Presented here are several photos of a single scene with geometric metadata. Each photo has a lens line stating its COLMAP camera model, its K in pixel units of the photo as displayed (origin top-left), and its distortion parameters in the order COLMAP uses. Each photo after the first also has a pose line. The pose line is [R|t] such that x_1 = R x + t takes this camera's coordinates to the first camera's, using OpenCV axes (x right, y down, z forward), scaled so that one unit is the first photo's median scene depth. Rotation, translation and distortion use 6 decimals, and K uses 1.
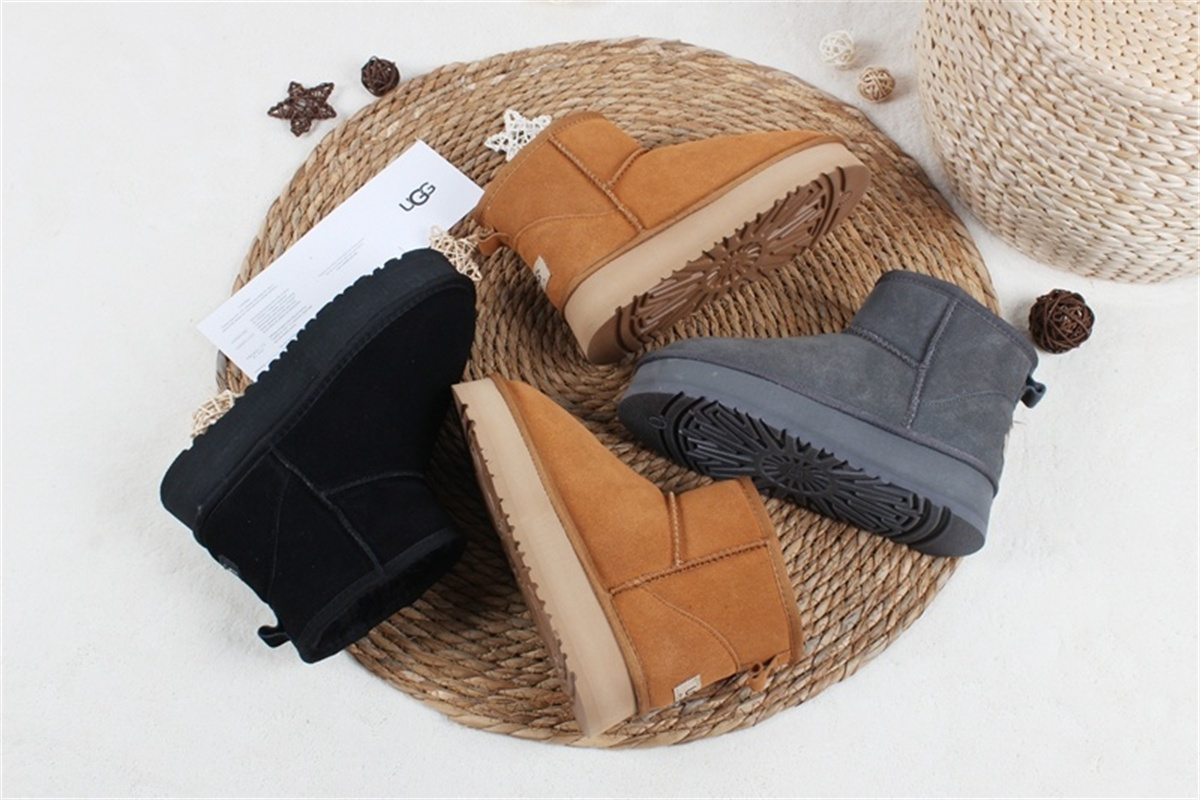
lens RADIAL K [[1394.4, 0, 603.4], [0, 1394.4, 393.8], [0, 0, 1]] dist [-0.147289, 0.258915]
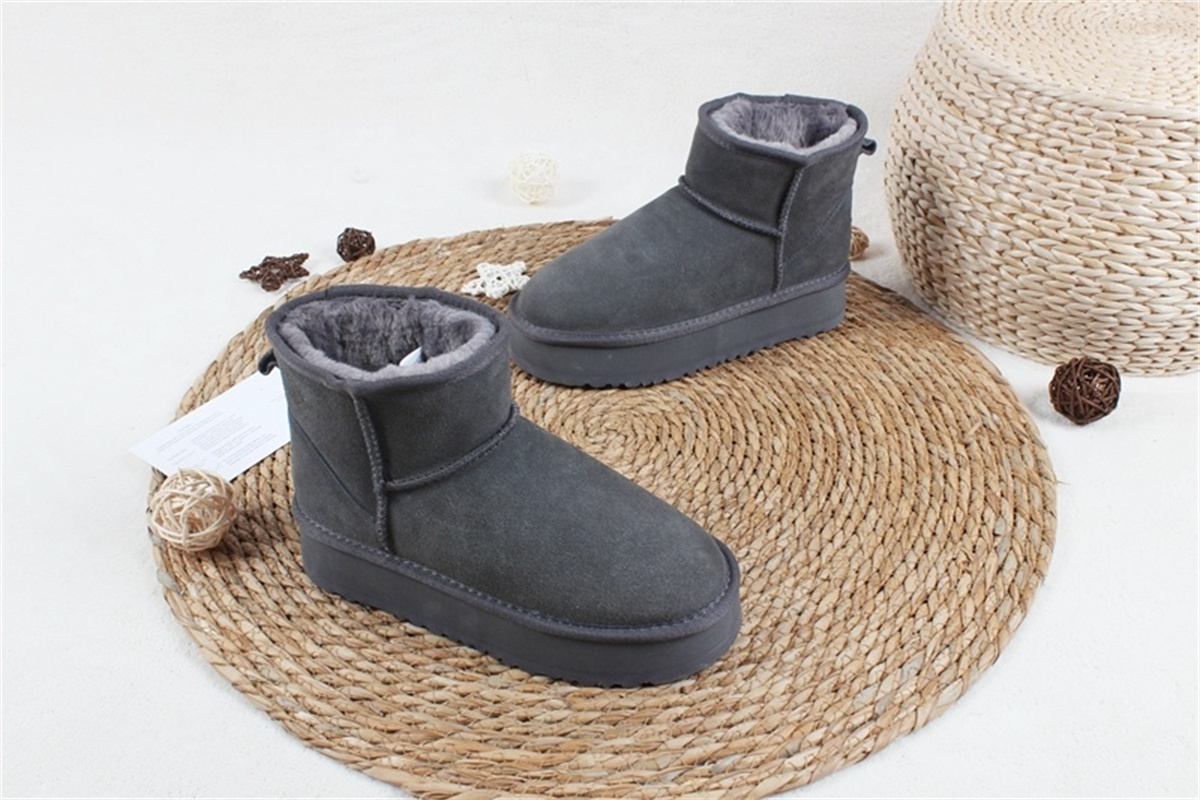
lens RADIAL K [[1267.9, 0, 599.8], [0, 1267.9, 369.8], [0, 0, 1]] dist [-0.150025, 0.190991]
pose [[0.999142, -0.022721, 0.034640, -0.022520], [0.036258, 0.884092, -0.465903, 0.333496], [-0.020039, 0.466759, 0.884157, 0.277588]]
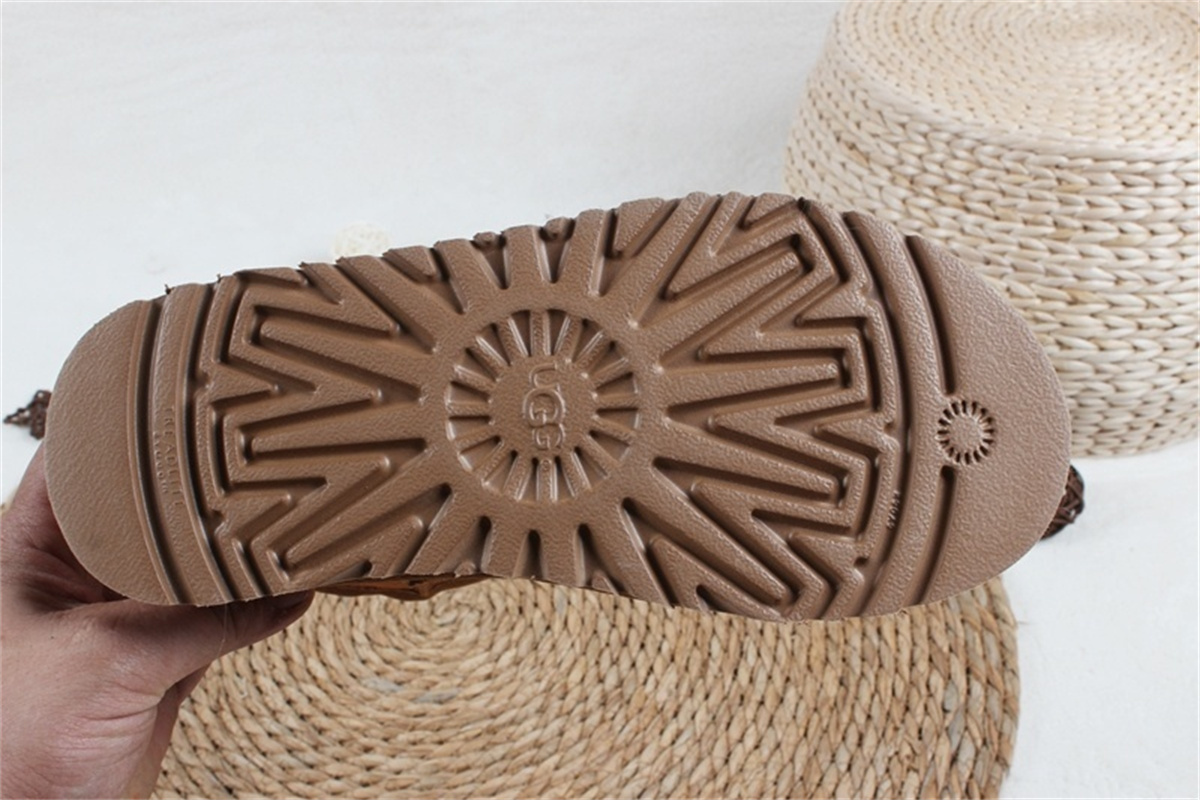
lens RADIAL K [[1359.3, 0, 601.0], [0, 1359.3, 380.8], [0, 0, 1]] dist [-0.124087, 0.158685]
pose [[0.989614, -0.116377, 0.084381, 0.042175], [0.141605, 0.890235, -0.432931, 0.187565], [-0.024736, 0.440384, 0.897469, 0.341043]]
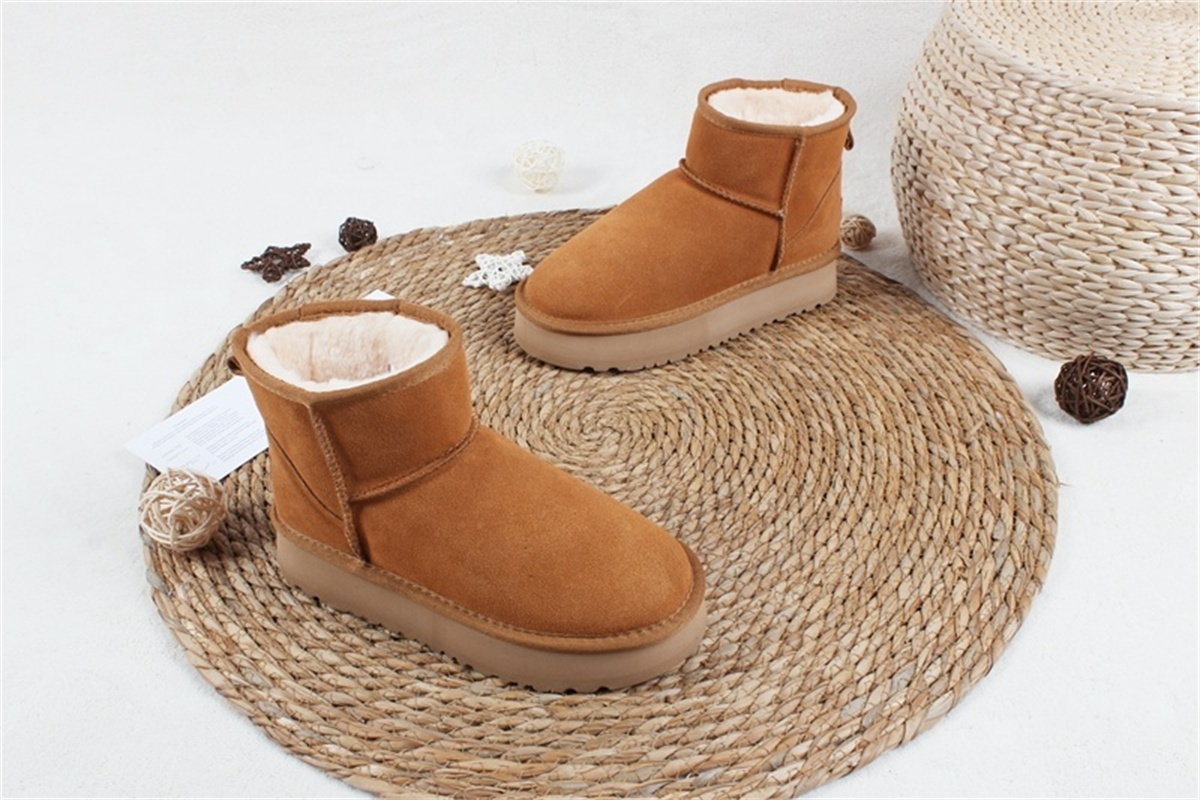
lens RADIAL K [[1246.2, 0, 599.9], [0, 1246.2, 372.9], [0, 0, 1]] dist [-0.148219, 0.178096]
pose [[0.999771, -0.020405, 0.006473, 0.005636], [0.021170, 0.897475, -0.440557, 0.304340], [0.003181, 0.440593, 0.897701, 0.290409]]
